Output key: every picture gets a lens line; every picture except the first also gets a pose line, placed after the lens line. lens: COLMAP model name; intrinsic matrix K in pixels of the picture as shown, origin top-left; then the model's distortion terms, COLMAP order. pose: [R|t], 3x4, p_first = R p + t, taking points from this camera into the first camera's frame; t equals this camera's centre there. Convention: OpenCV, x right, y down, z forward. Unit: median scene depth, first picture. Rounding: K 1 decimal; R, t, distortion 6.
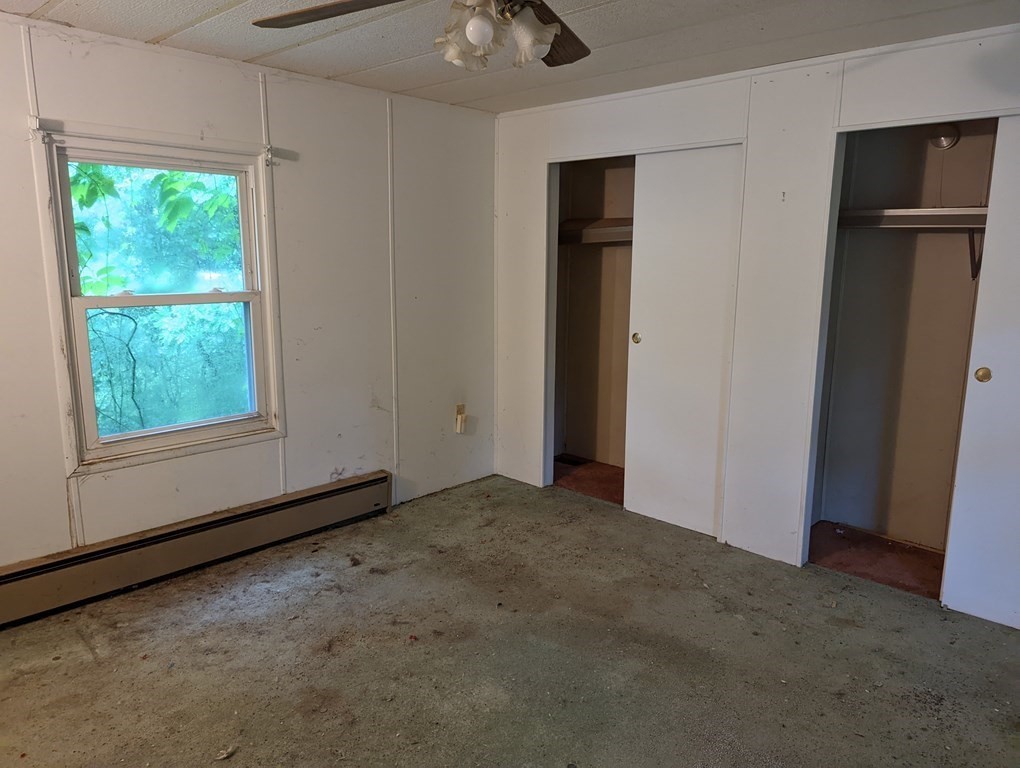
lens RADIAL K [[718.9, 0, 514.6], [0, 718.9, 379.2], [0, 0, 1]] dist [0.067843, -0.053152]
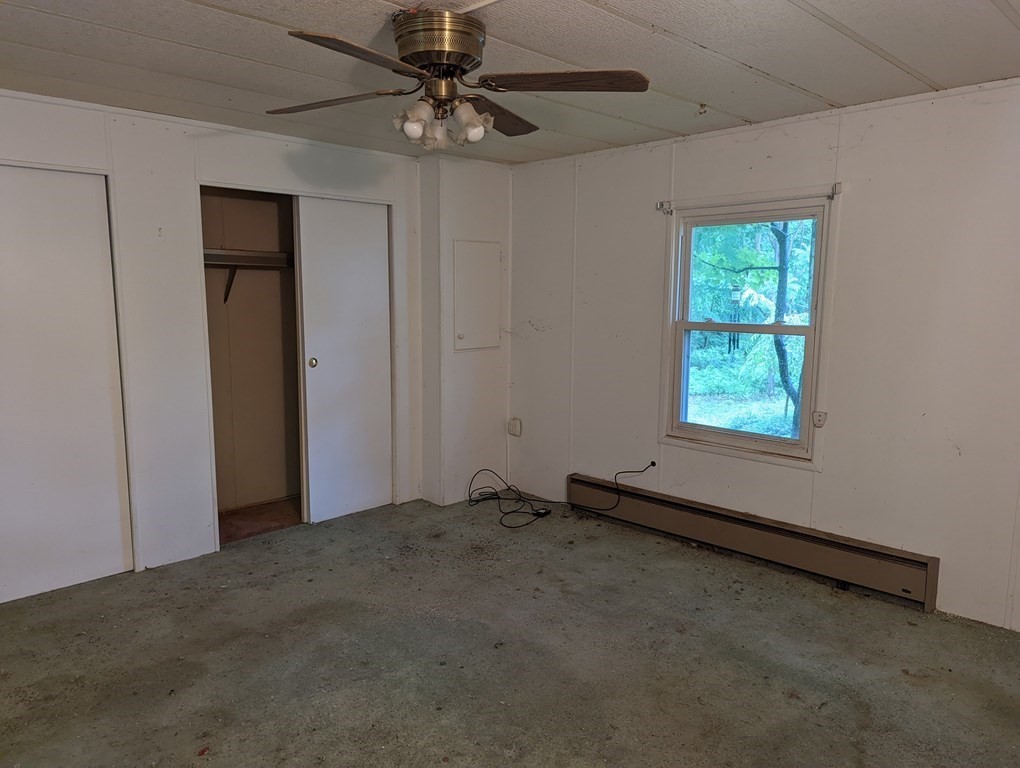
lens RADIAL K [[718.9, 0, 513.8], [0, 718.9, 387.0], [0, 0, 1]] dist [0.067843, -0.053152]
pose [[0.029699, -0.151633, 0.987991, -0.780072], [0.168361, 0.975064, 0.144588, -0.096426], [-0.985278, 0.162045, 0.054488, 0.470138]]
